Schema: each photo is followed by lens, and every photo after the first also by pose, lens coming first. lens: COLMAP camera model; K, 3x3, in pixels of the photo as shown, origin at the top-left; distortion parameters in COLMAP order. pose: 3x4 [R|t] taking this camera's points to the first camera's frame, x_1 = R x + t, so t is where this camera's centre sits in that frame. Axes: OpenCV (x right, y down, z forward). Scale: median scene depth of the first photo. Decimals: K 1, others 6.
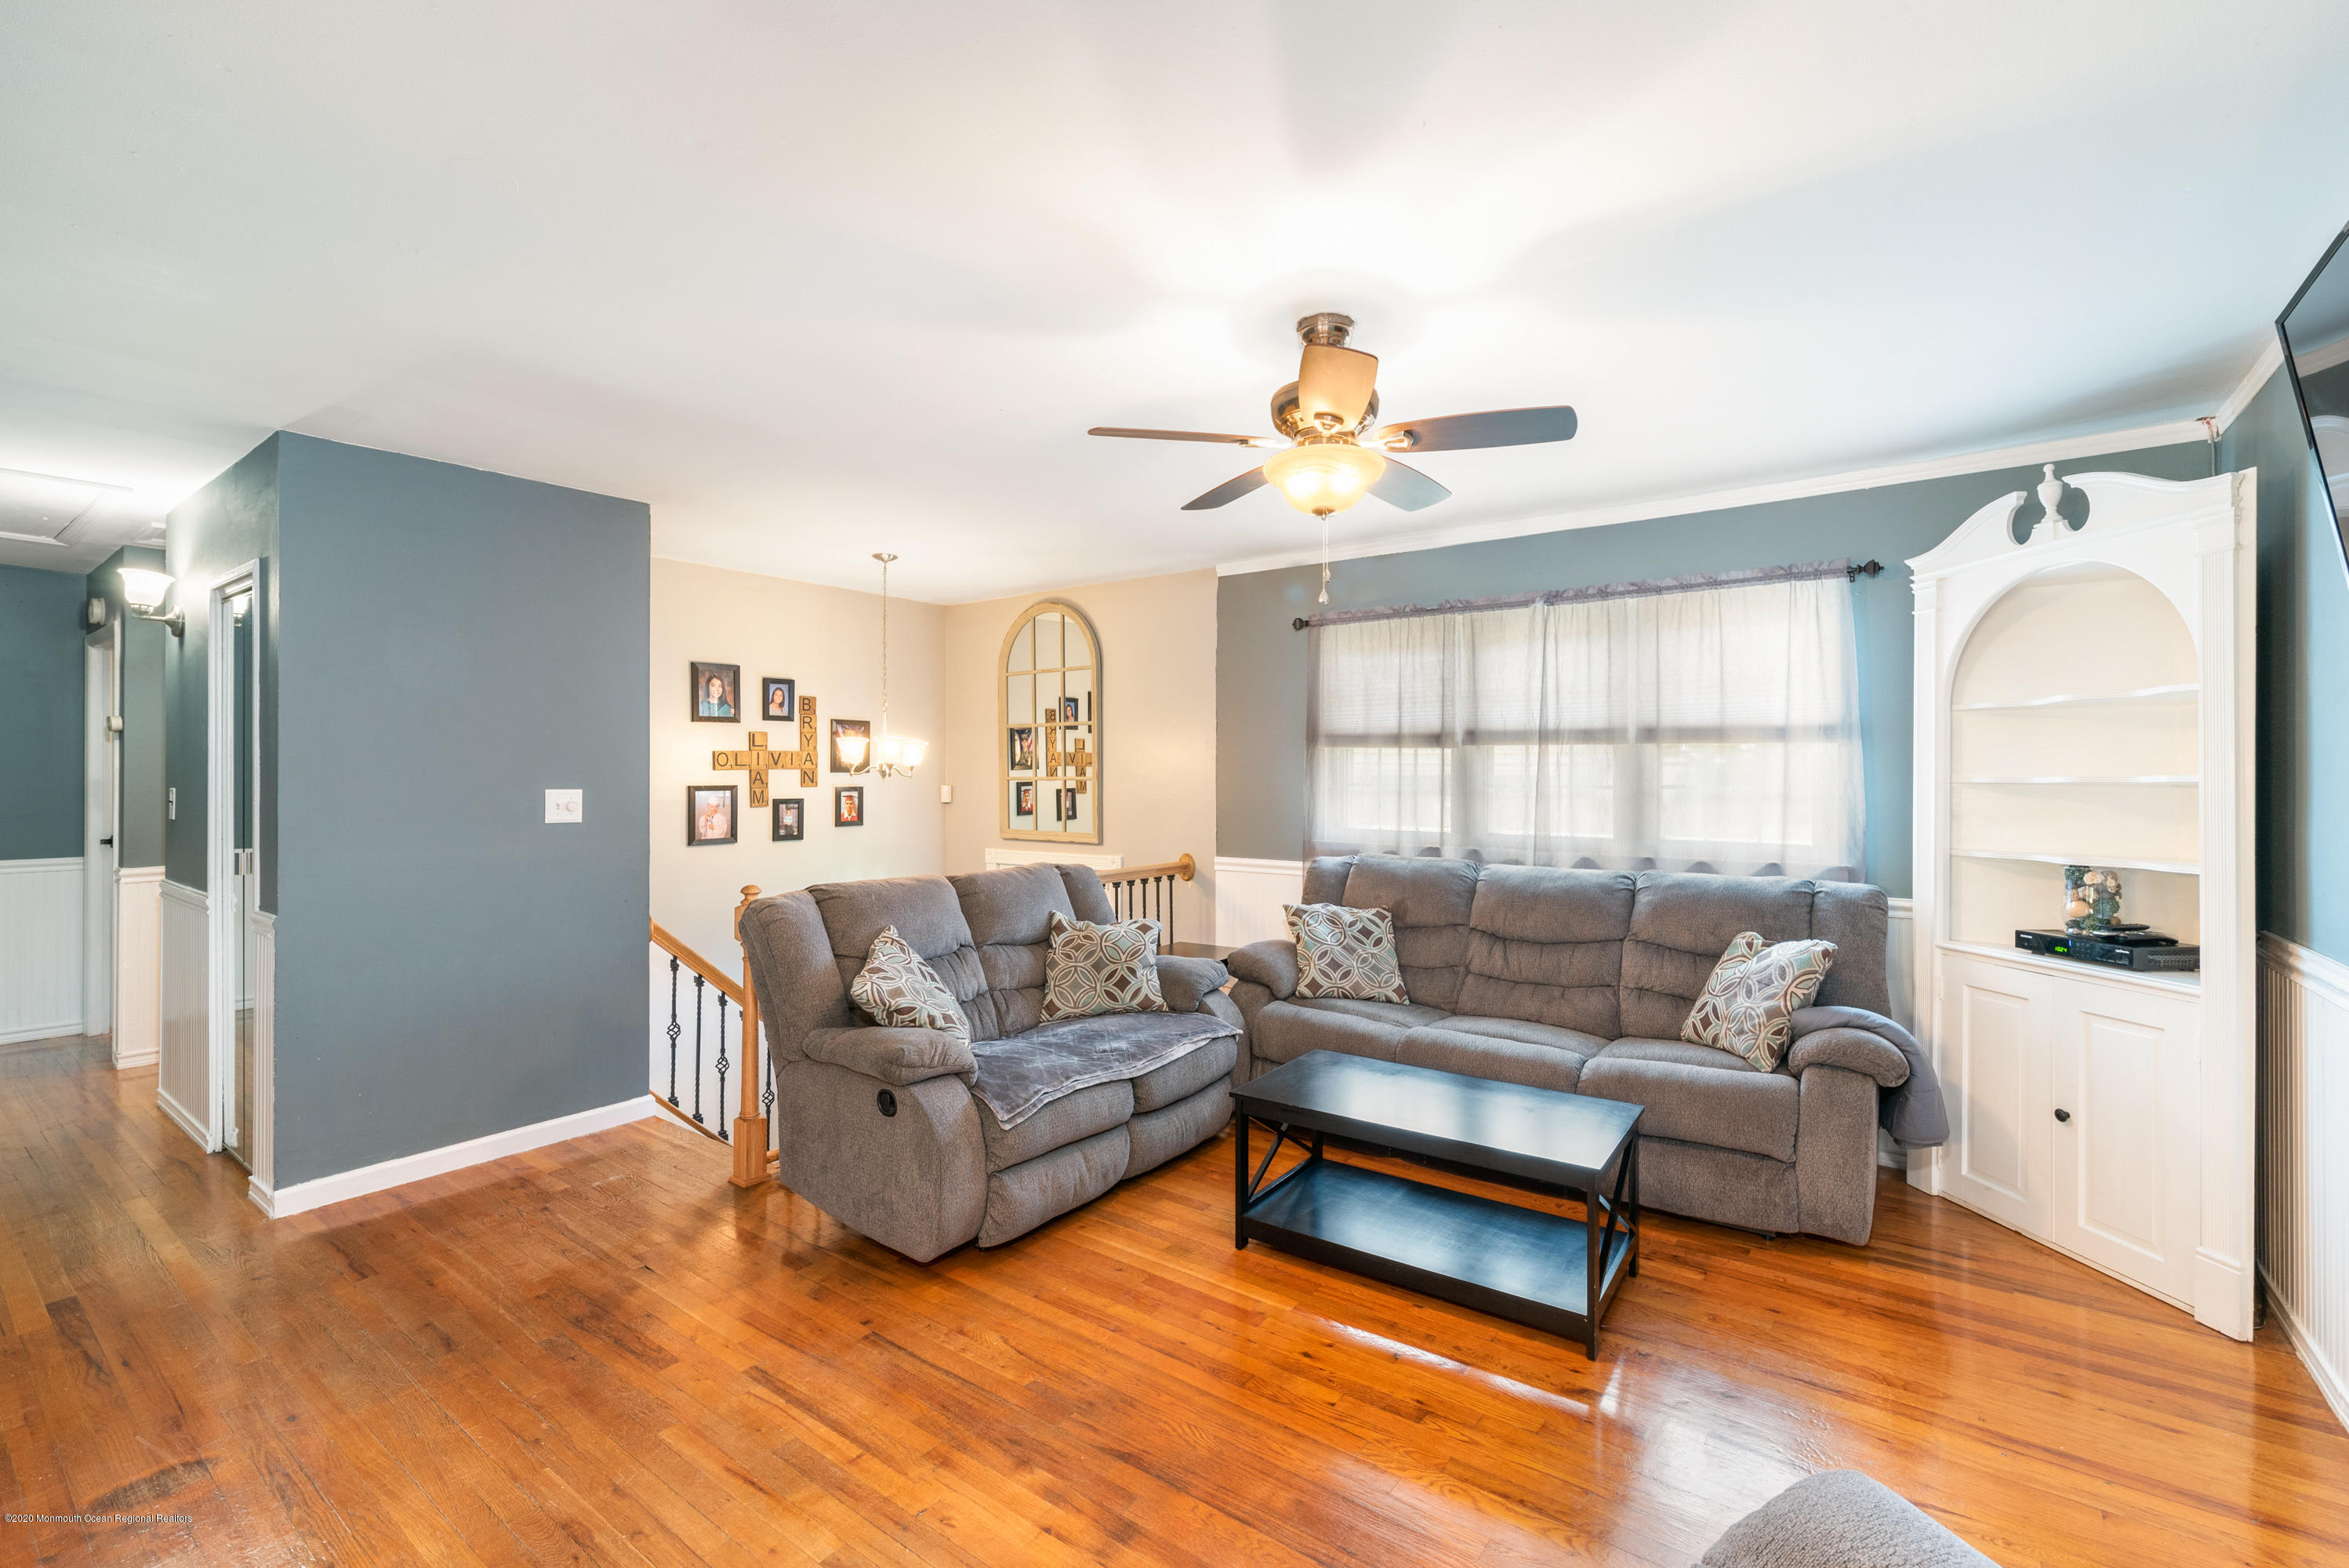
lens RADIAL K [[1013.4, 0, 1162.0], [0, 1013.4, 774.6], [0, 0, 1]] dist [0.001767, 0.000023]
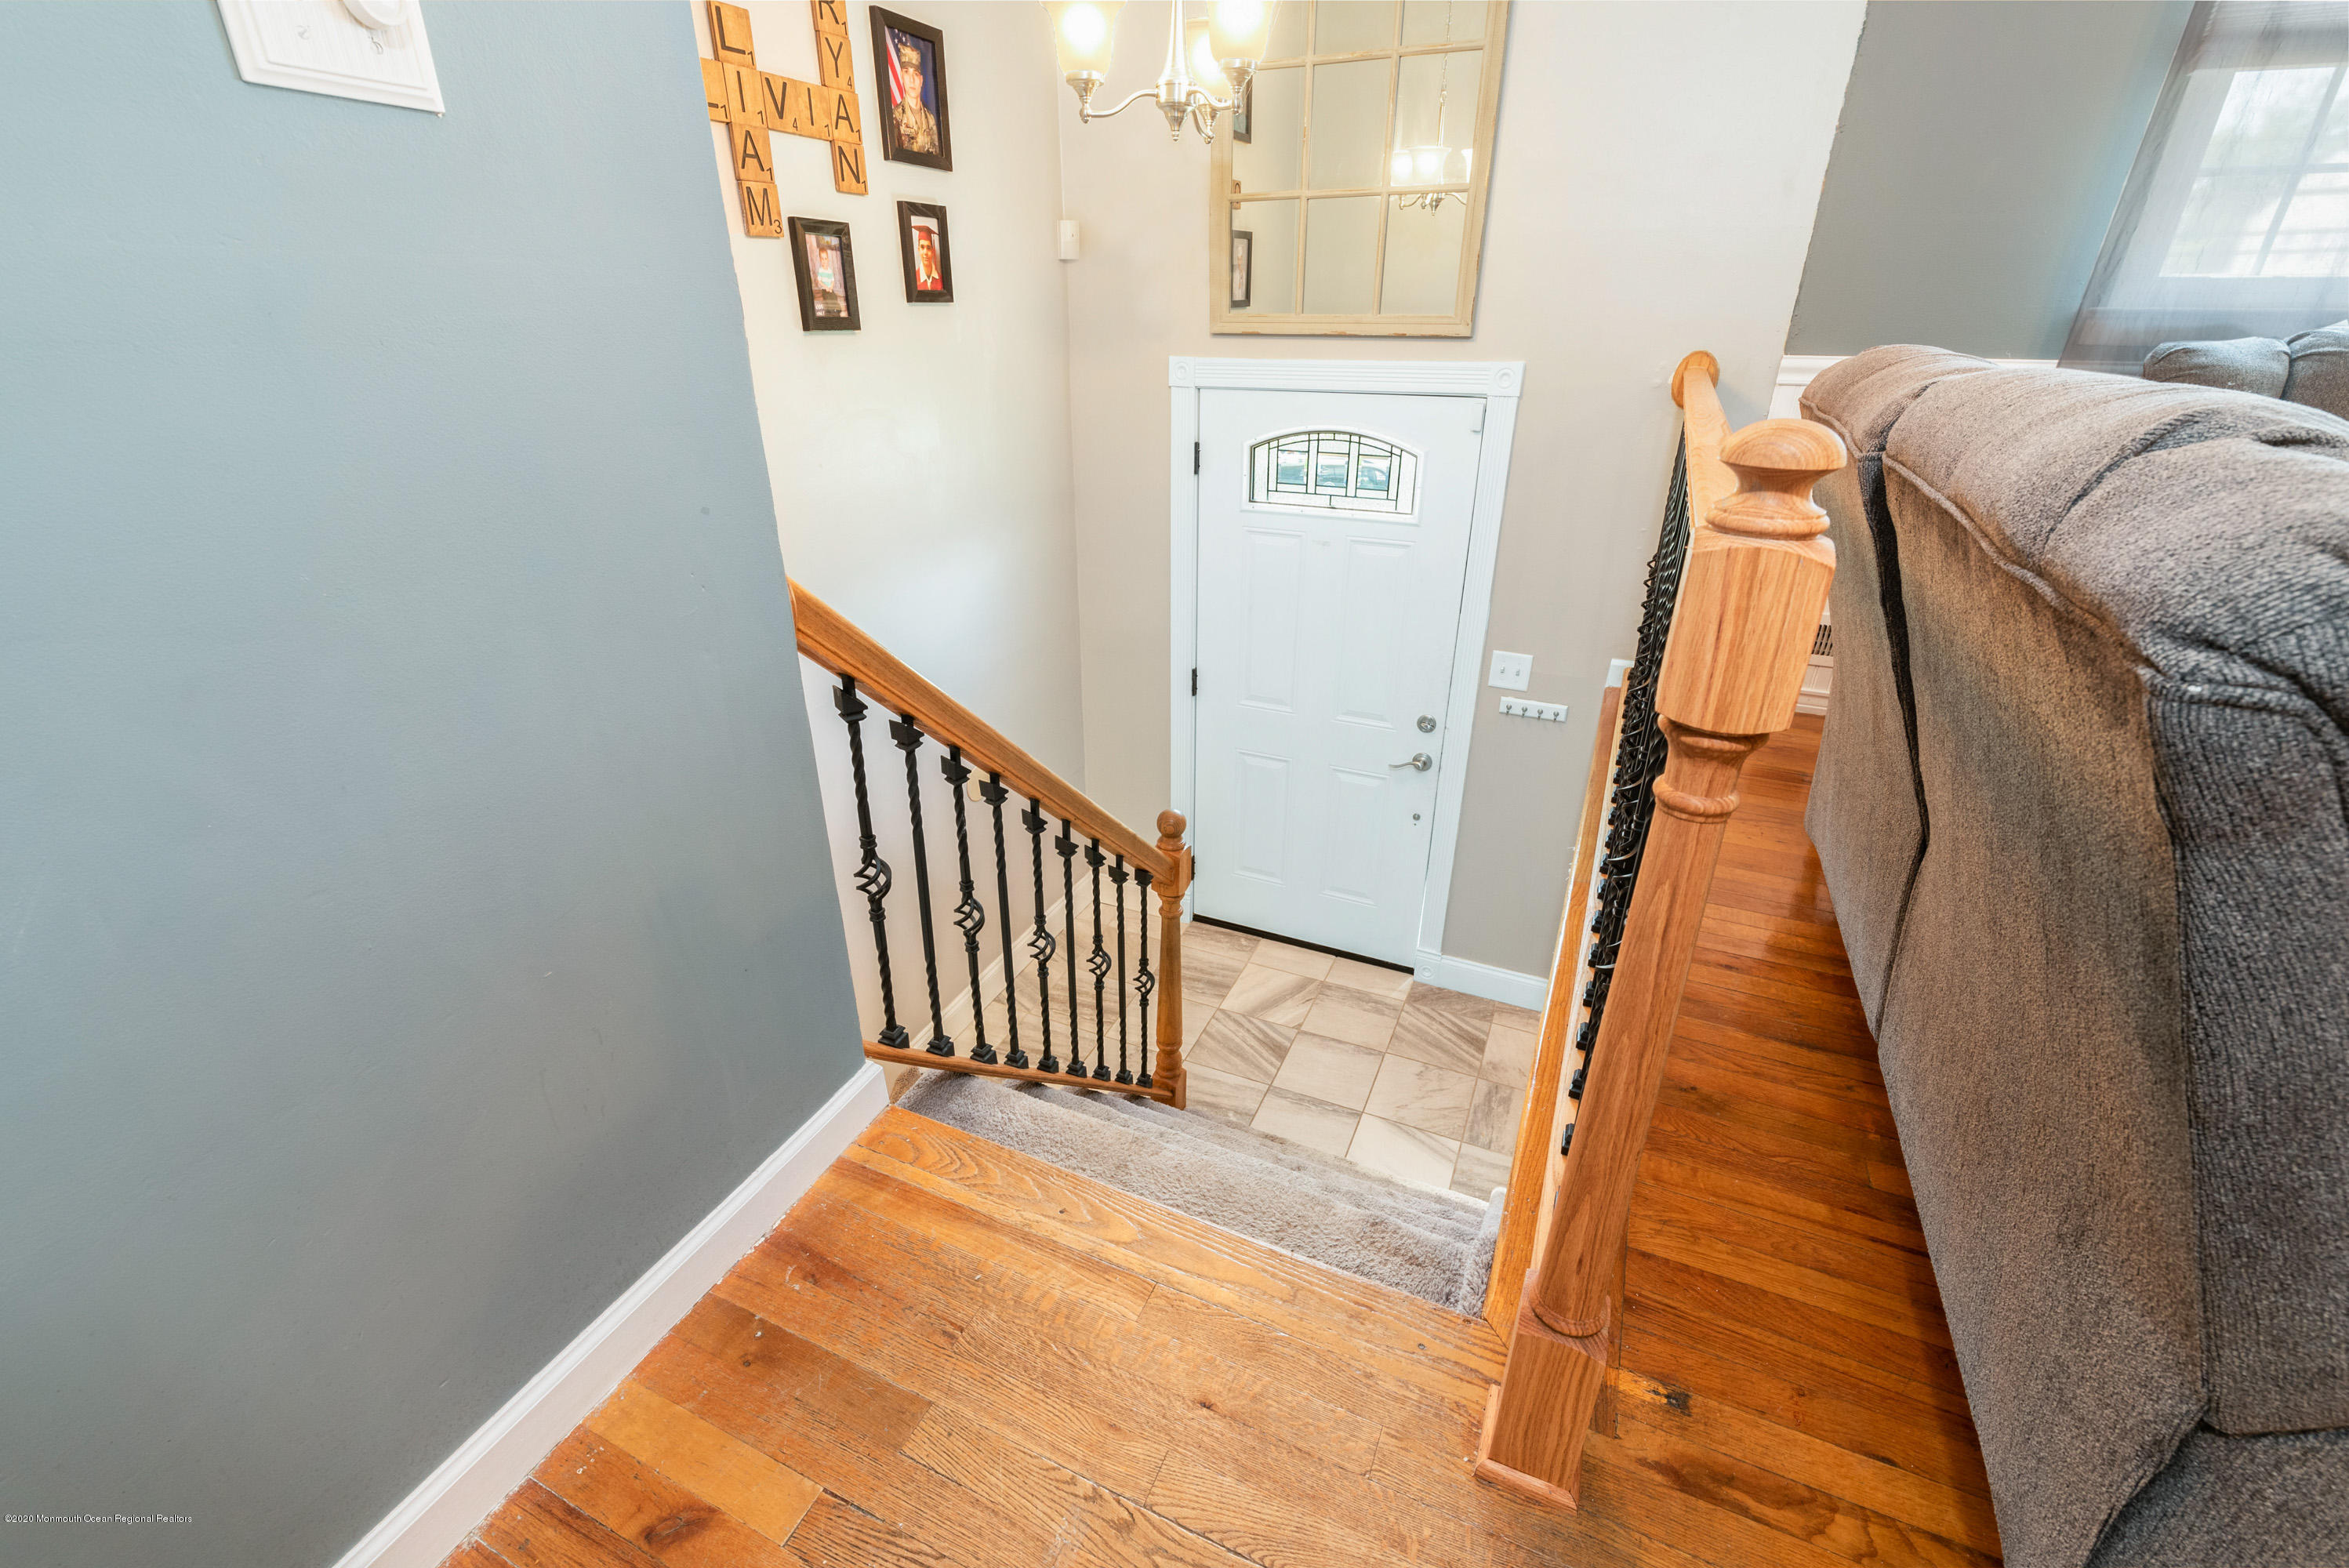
lens RADIAL K [[1013.4, 0, 1162.0], [0, 1013.4, 774.6], [0, 0, 1]] dist [0.001767, 0.000023]
pose [[0.972462, -0.095354, 0.212663, -0.462252], [-0.003277, 0.906789, 0.421571, 0.072873], [-0.233038, -0.410659, 0.881506, 0.694672]]
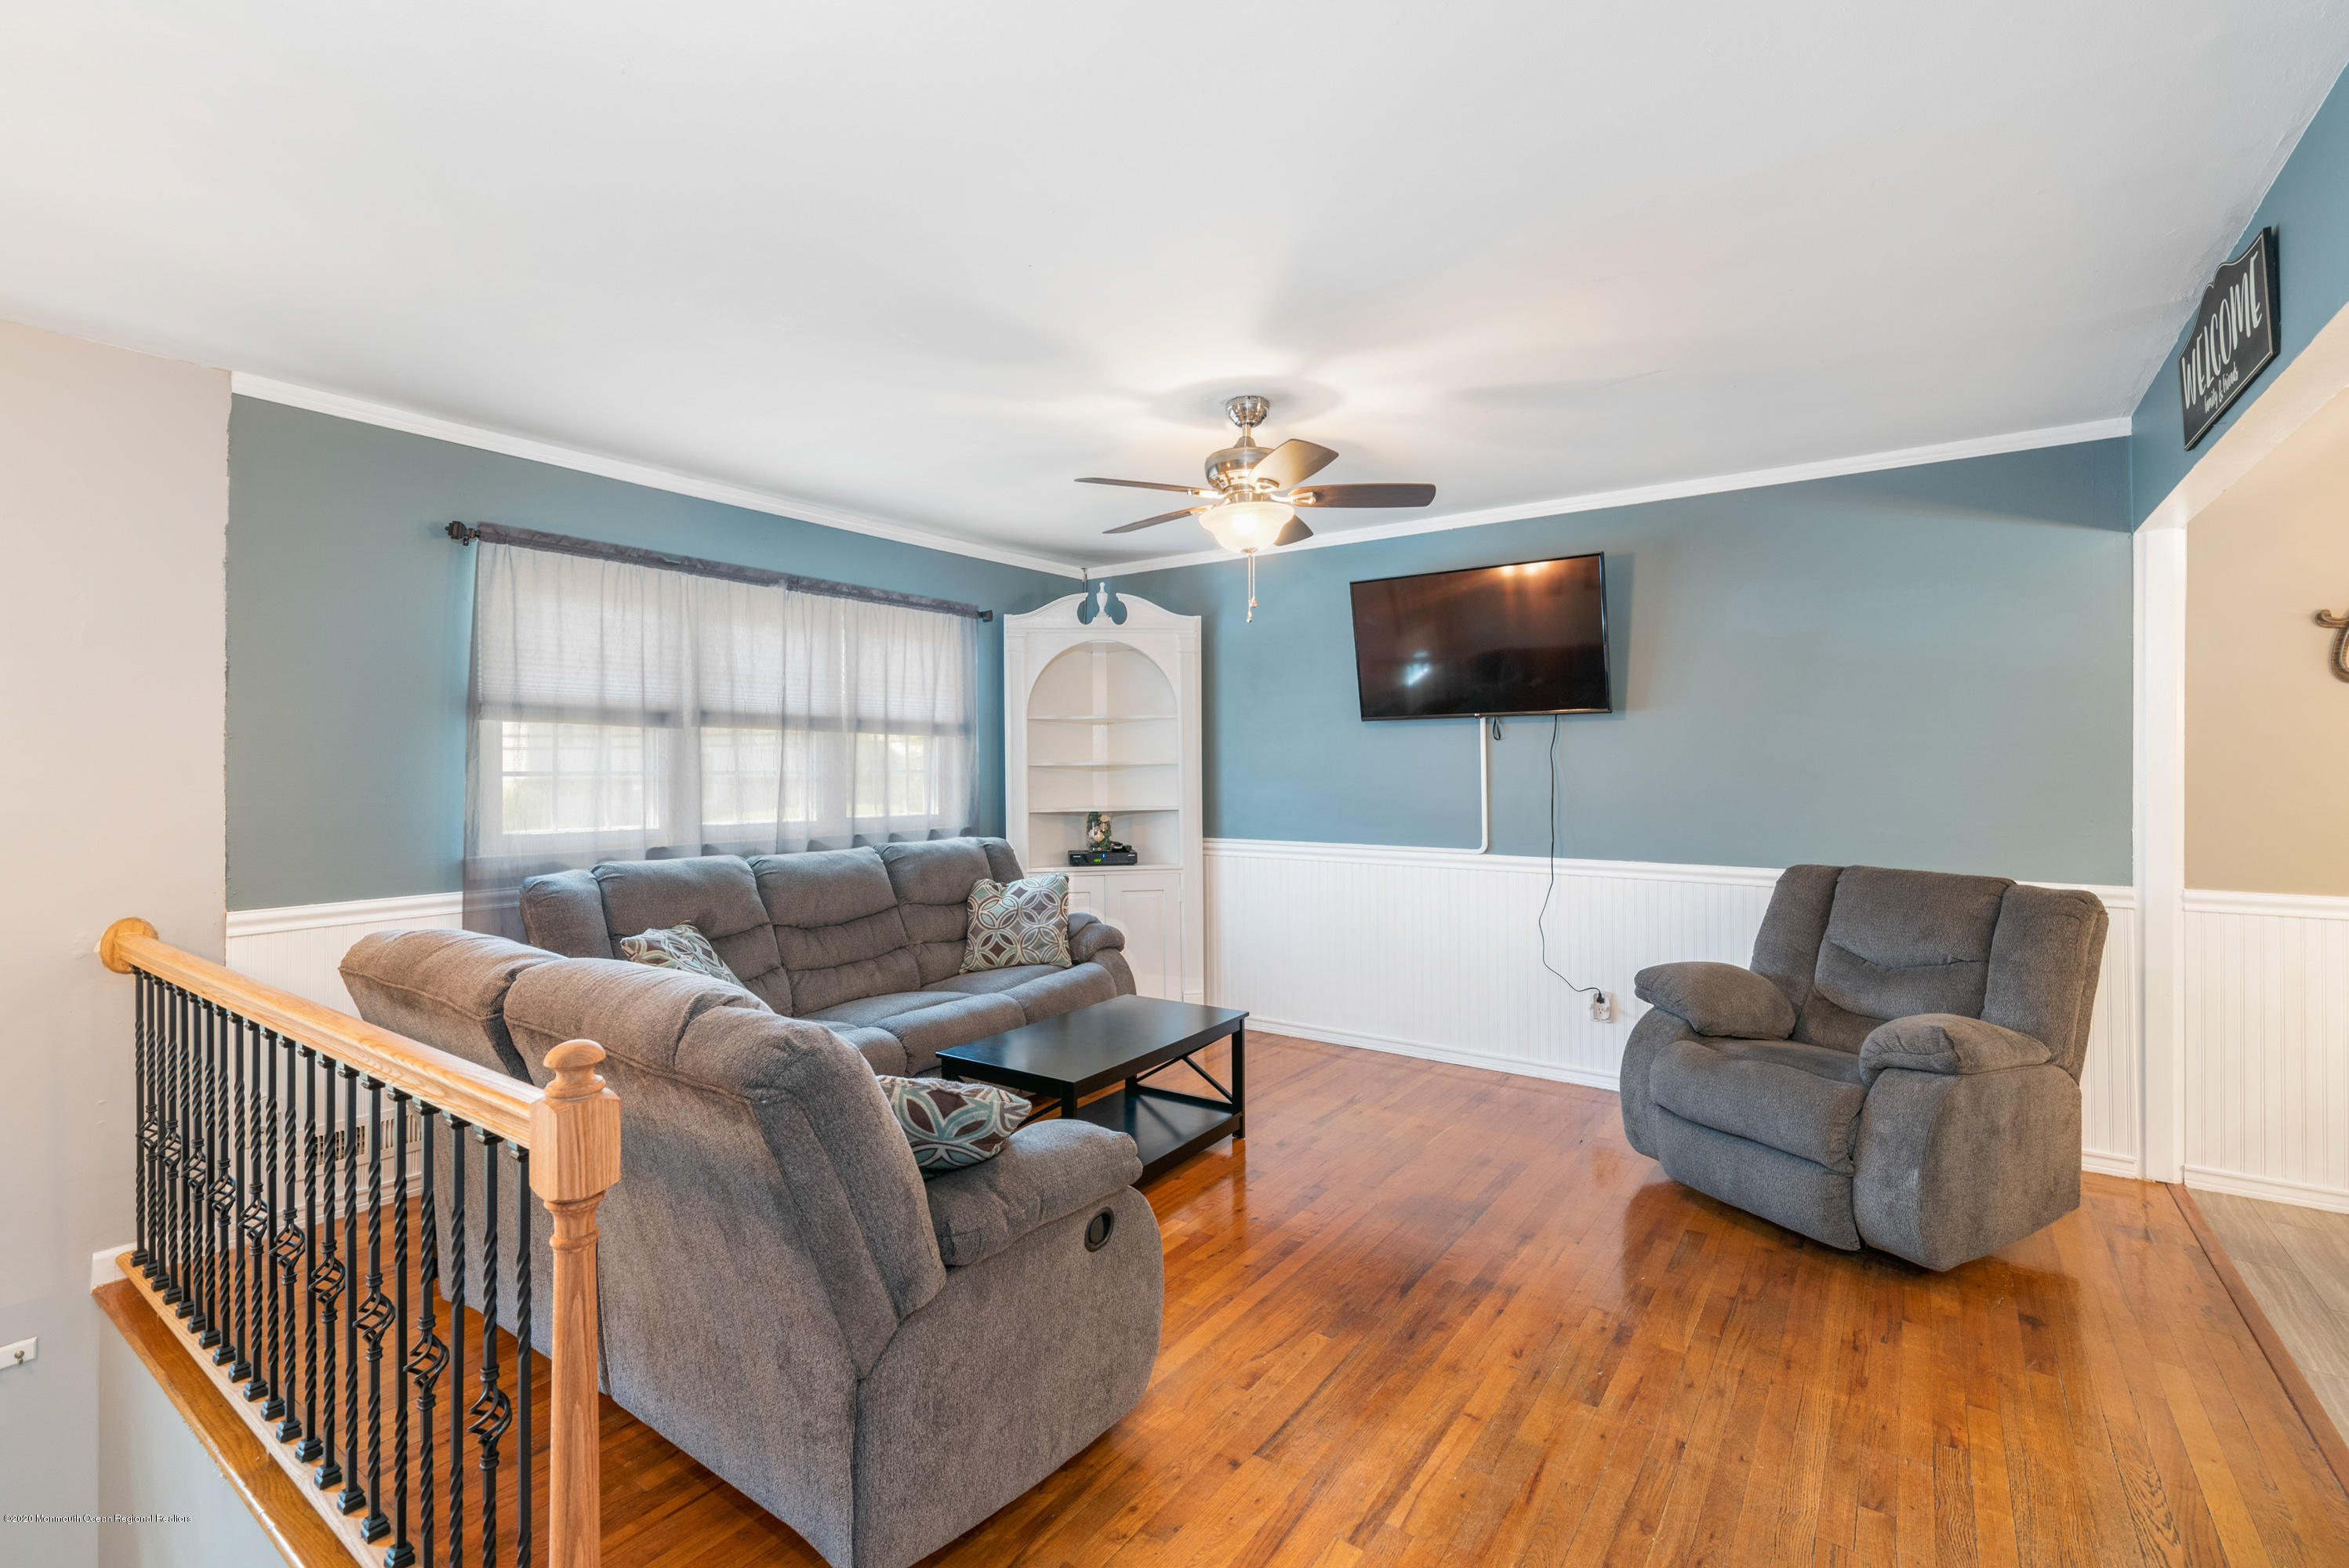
lens RADIAL K [[1052.5, 0, 1190.3], [0, 1052.5, 772.0], [0, 0, 1]] dist [0.000022, -0.000198]
pose [[-0.044271, -0.005902, 0.999002, -0.660819], [0.005491, 0.999966, 0.006151, 0.006830], [-0.999004, 0.005757, -0.044237, 0.650527]]
